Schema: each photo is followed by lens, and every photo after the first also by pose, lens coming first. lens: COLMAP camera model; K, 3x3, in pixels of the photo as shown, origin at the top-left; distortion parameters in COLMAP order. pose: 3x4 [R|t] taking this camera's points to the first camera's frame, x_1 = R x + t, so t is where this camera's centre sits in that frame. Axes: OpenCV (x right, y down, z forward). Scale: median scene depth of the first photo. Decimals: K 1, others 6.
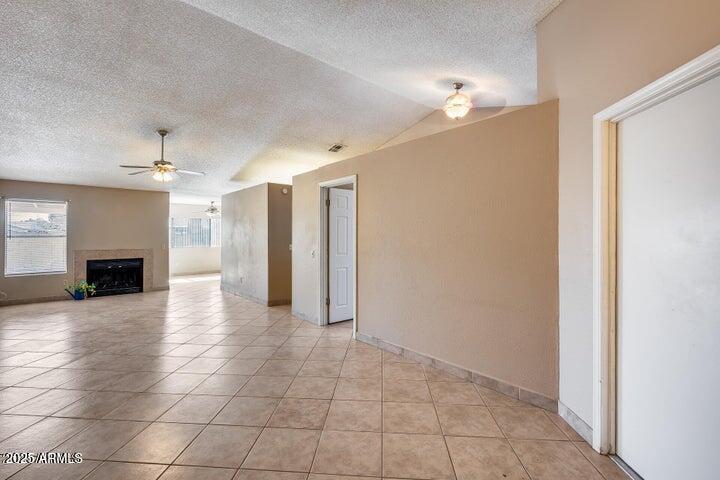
lens RADIAL K [[324.0, 0, 358.7], [0, 324.0, 237.0], [0, 0, 1]] dist [-0.003396, -0.000541]
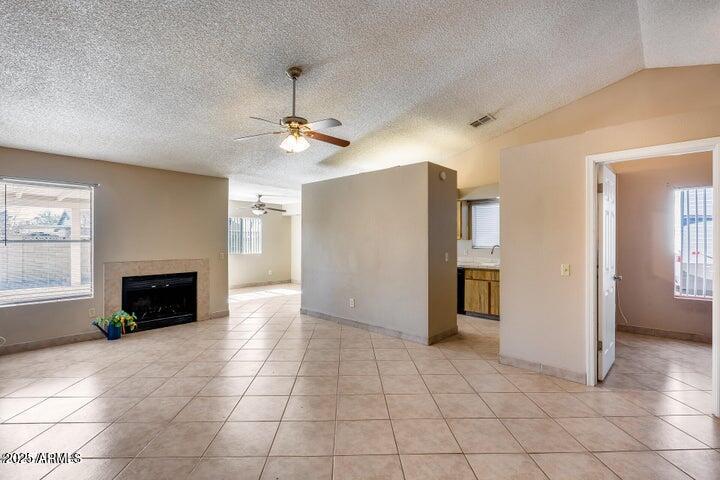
lens RADIAL K [[332.0, 0, 357.5], [0, 332.0, 241.6], [0, 0, 1]] dist [-0.000827, -0.000363]
pose [[0.995504, 0.000744, 0.094712, -0.428916], [-0.000409, 0.999994, -0.003554, 0.001929], [-0.094714, 0.003499, 0.995498, 0.282083]]
